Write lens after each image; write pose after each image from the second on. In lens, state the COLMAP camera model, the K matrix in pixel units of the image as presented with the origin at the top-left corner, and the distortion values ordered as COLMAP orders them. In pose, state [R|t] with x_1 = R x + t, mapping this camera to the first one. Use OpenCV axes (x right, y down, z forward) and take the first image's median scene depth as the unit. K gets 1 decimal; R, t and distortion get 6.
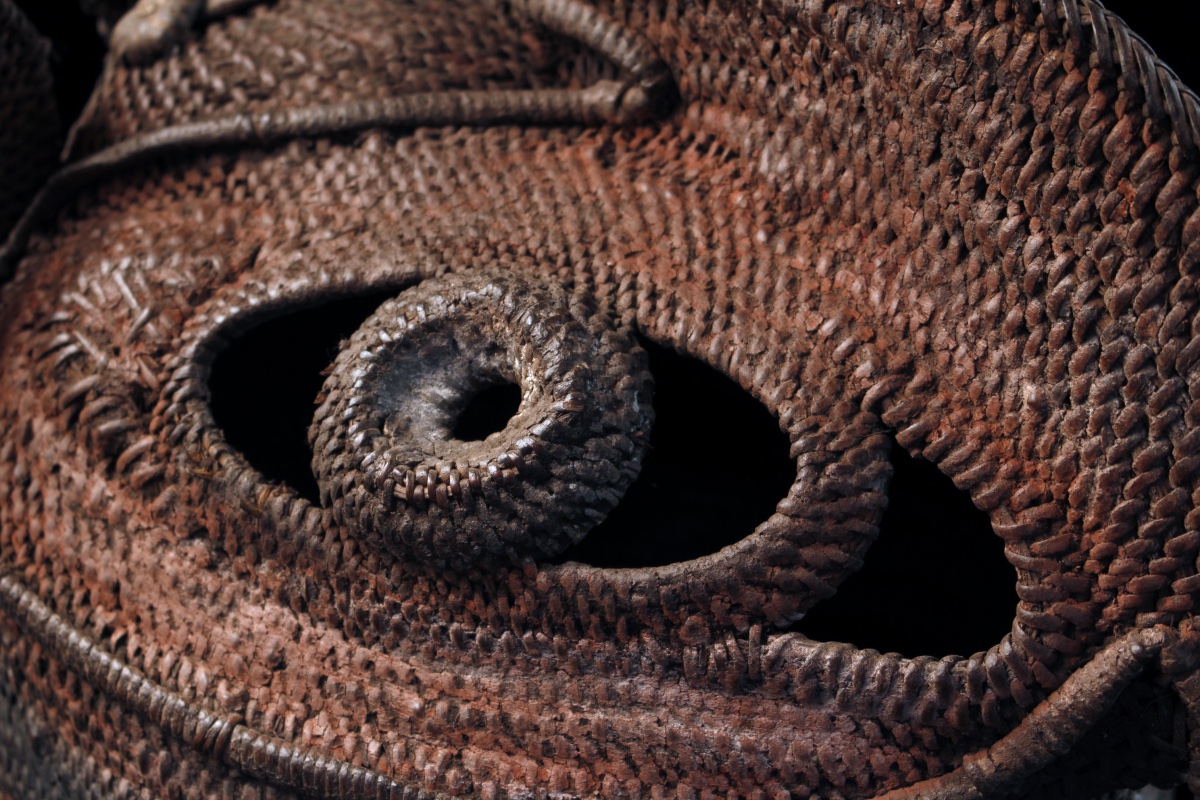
lens RADIAL K [[2895.4, 0, 600.0], [0, 2895.4, 400.0], [0, 0, 1]] dist [0.039298, 0.008747]
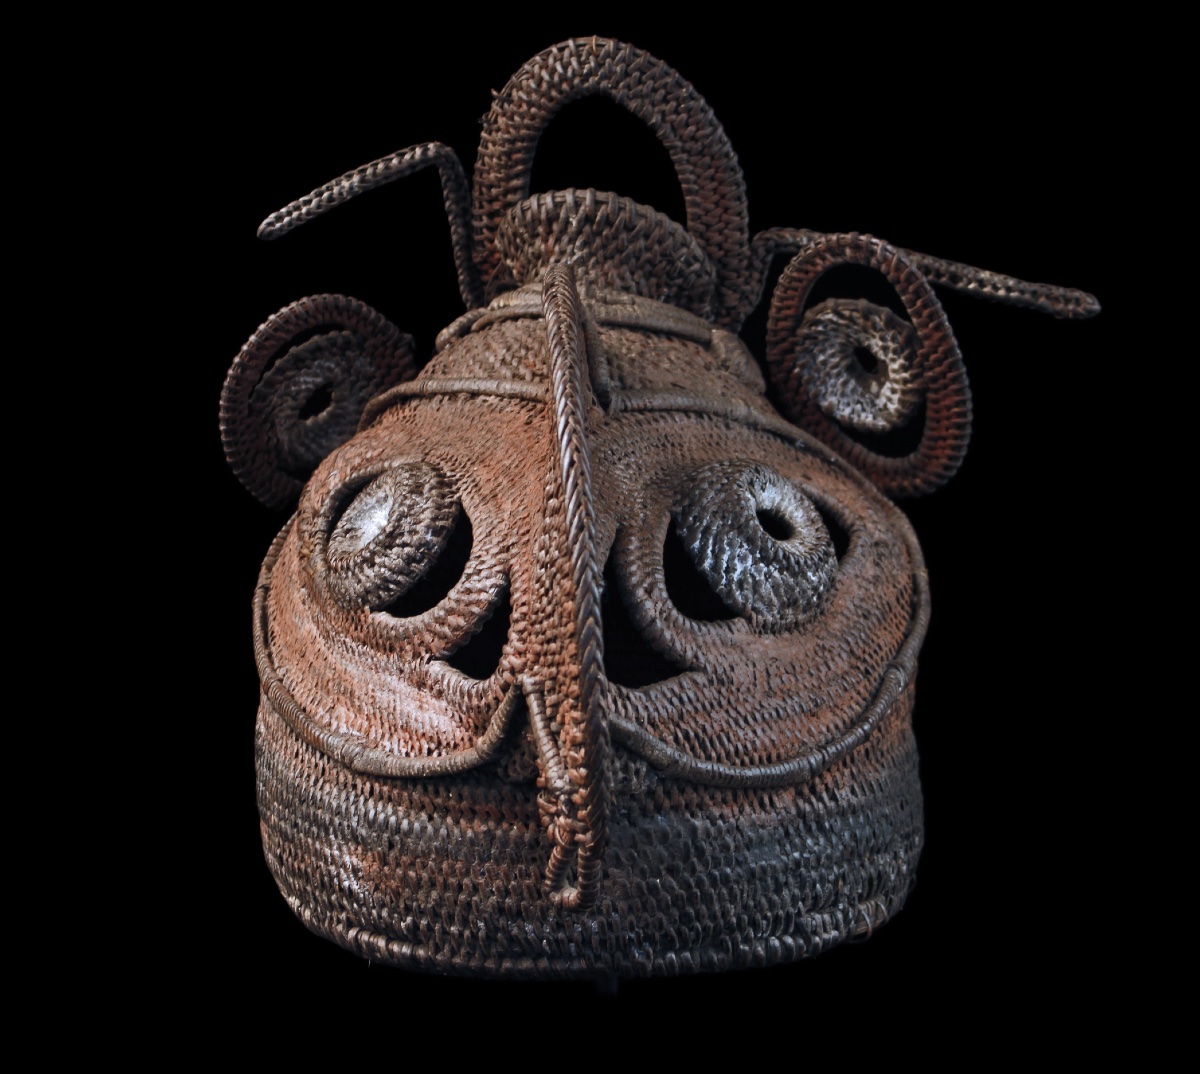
lens RADIAL K [[3633.9, 0, 604.5], [0, 3633.9, 602.9], [0, 0, 1]] dist [-0.026220, -0.406232]
pose [[0.741825, 0.145330, -0.654656, 1.552775], [-0.206950, 0.978198, -0.017351, 0.057882], [0.637861, 0.148352, 0.755728, -0.660443]]
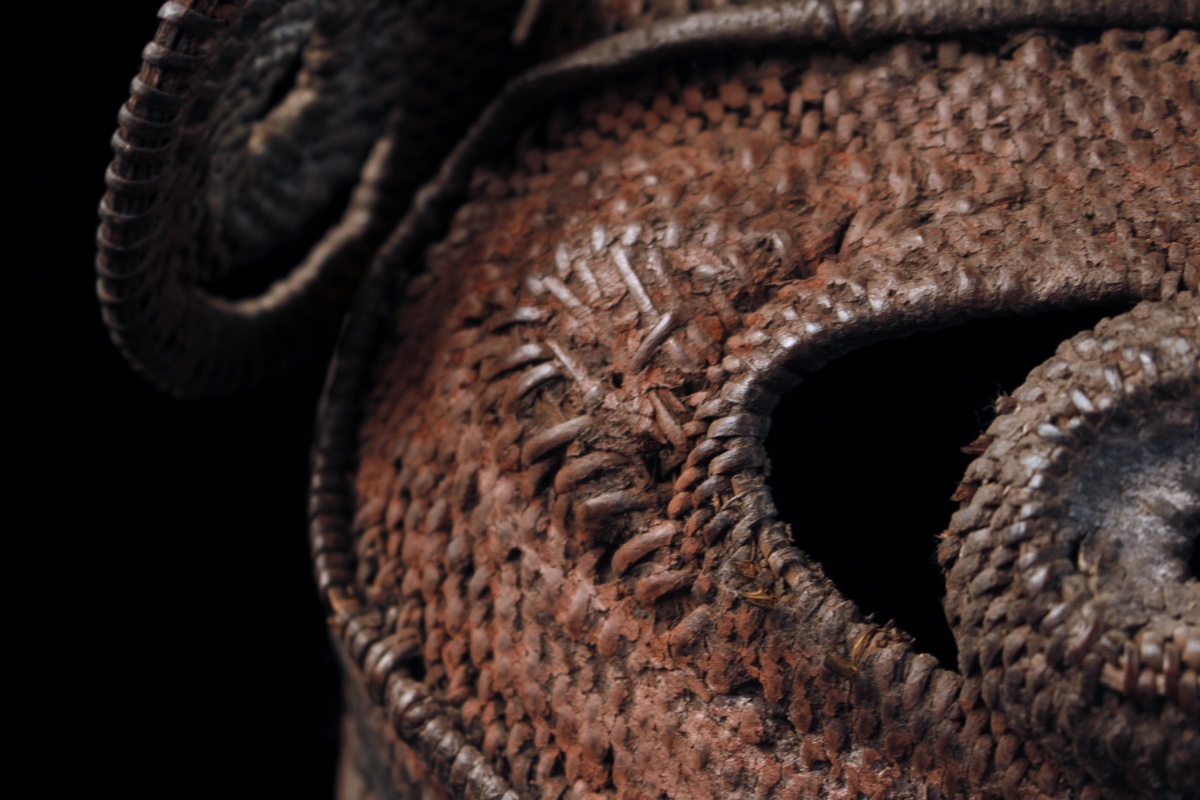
lens RADIAL K [[2895.4, 0, 600.0], [0, 2895.4, 400.0], [0, 0, 1]] dist [0.039298, 0.008747]
pose [[0.993524, 0.040878, -0.106013, -0.105211], [-0.031624, 0.995658, 0.087547, -0.068446], [0.109132, -0.083627, 0.990503, 0.381928]]
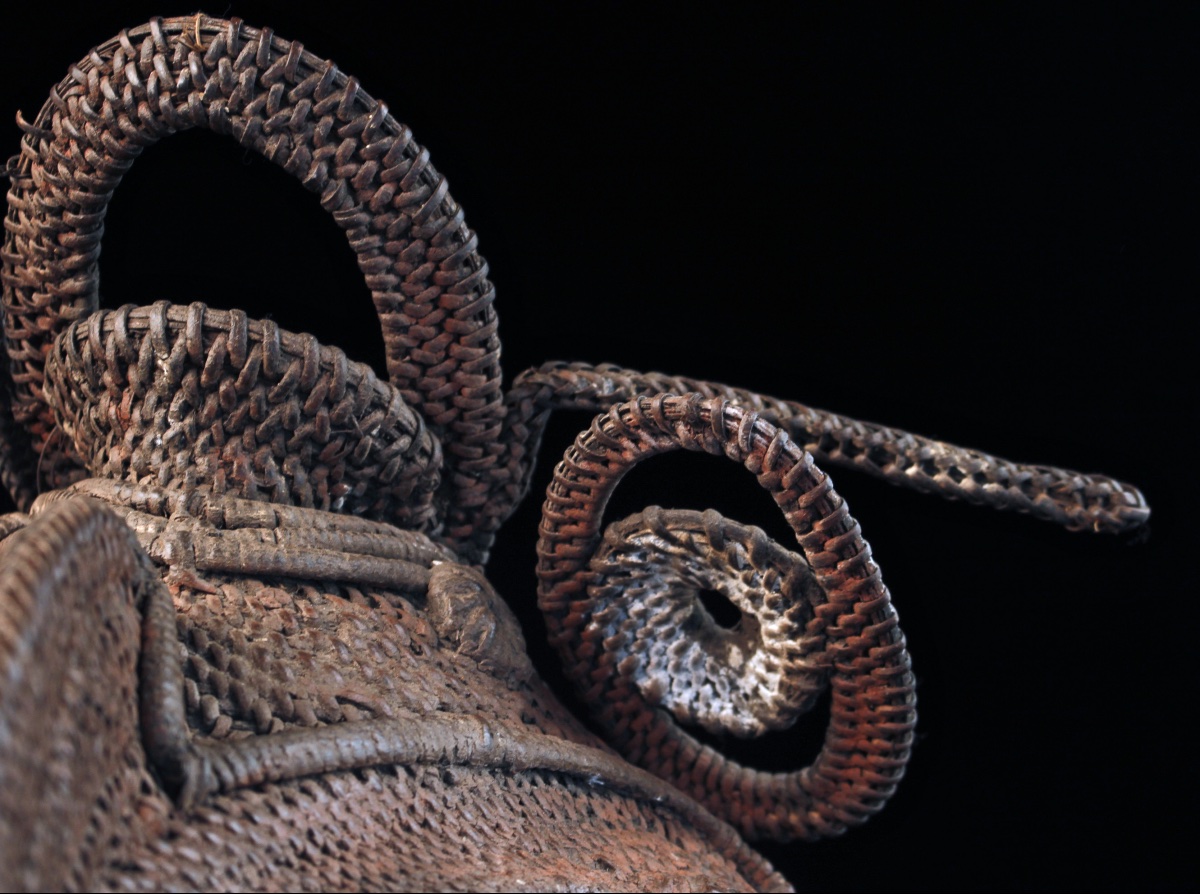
lens RADIAL K [[2754.9, 0, 670.1], [0, 2754.9, 446.5], [0, 0, 1]] dist [0.026108, -0.529643]
pose [[0.771577, 0.145310, -0.619318, 0.659787], [-0.197242, 0.980228, -0.015743, -0.220225], [0.604785, 0.134302, 0.784983, 0.466102]]
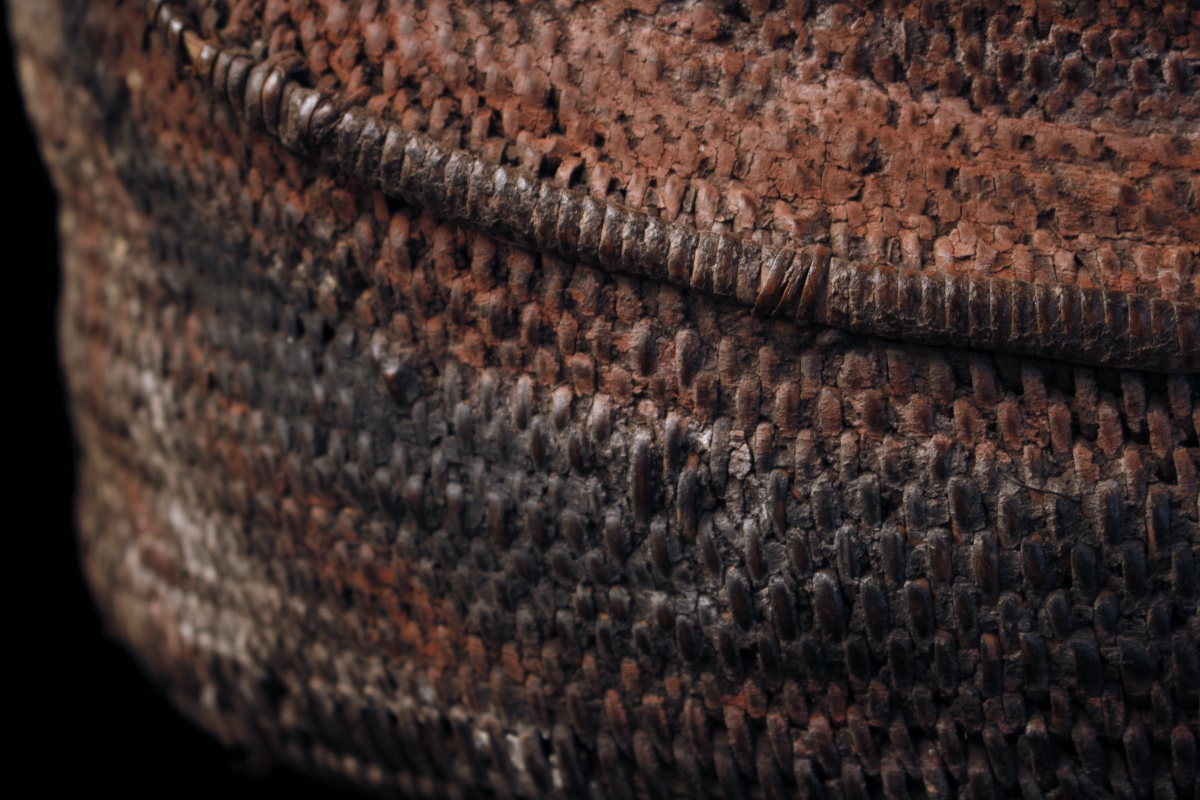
lens RADIAL K [[2895.4, 0, 600.0], [0, 2895.4, 400.0], [0, 0, 1]] dist [0.039298, 0.008747]
pose [[0.955227, -0.095767, 0.279946, -0.341689], [0.110125, 0.993266, -0.035979, 0.154909], [-0.274616, 0.065197, 0.959341, 0.396970]]
